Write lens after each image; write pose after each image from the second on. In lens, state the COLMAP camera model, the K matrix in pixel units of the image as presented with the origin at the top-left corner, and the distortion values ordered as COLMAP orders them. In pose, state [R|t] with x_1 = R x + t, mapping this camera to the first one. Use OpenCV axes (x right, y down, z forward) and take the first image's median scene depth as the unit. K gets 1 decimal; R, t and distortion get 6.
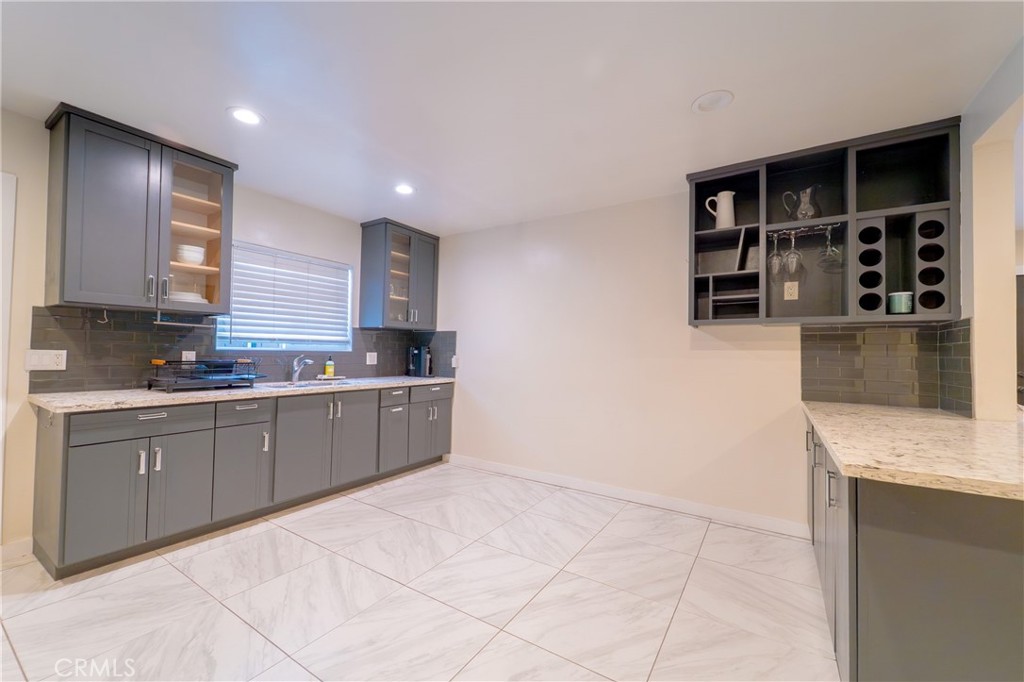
lens RADIAL K [[412.2, 0, 507.1], [0, 412.2, 342.4], [0, 0, 1]] dist [0.005927, -0.002507]
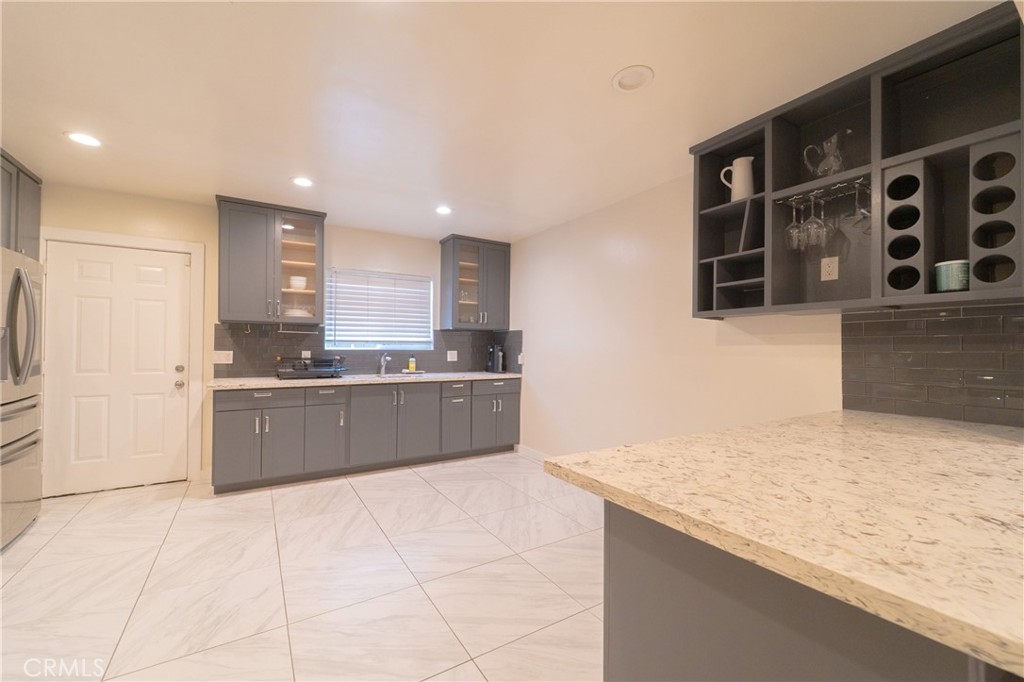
lens RADIAL K [[412.2, 0, 507.4], [0, 412.2, 342.3], [0, 0, 1]] dist [0.005927, -0.002507]
pose [[0.904662, -0.015798, -0.425836, 0.448883], [0.018373, 0.999829, 0.001940, 0.002118], [0.425733, -0.009579, 0.904798, 0.025227]]
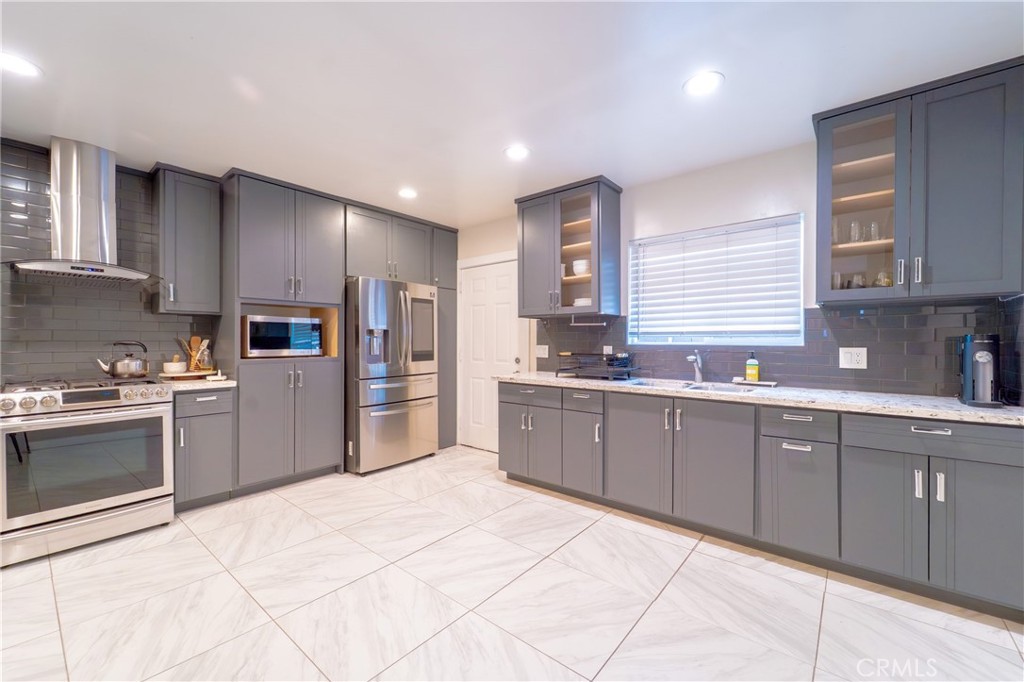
lens RADIAL K [[412.2, 0, 505.7], [0, 412.2, 342.1], [0, 0, 1]] dist [0.005927, -0.002507]
pose [[-0.123359, -0.017144, -0.992214, 0.449645], [0.017264, 0.999662, -0.019419, 0.028263], [0.992212, -0.019525, -0.123021, 0.863755]]
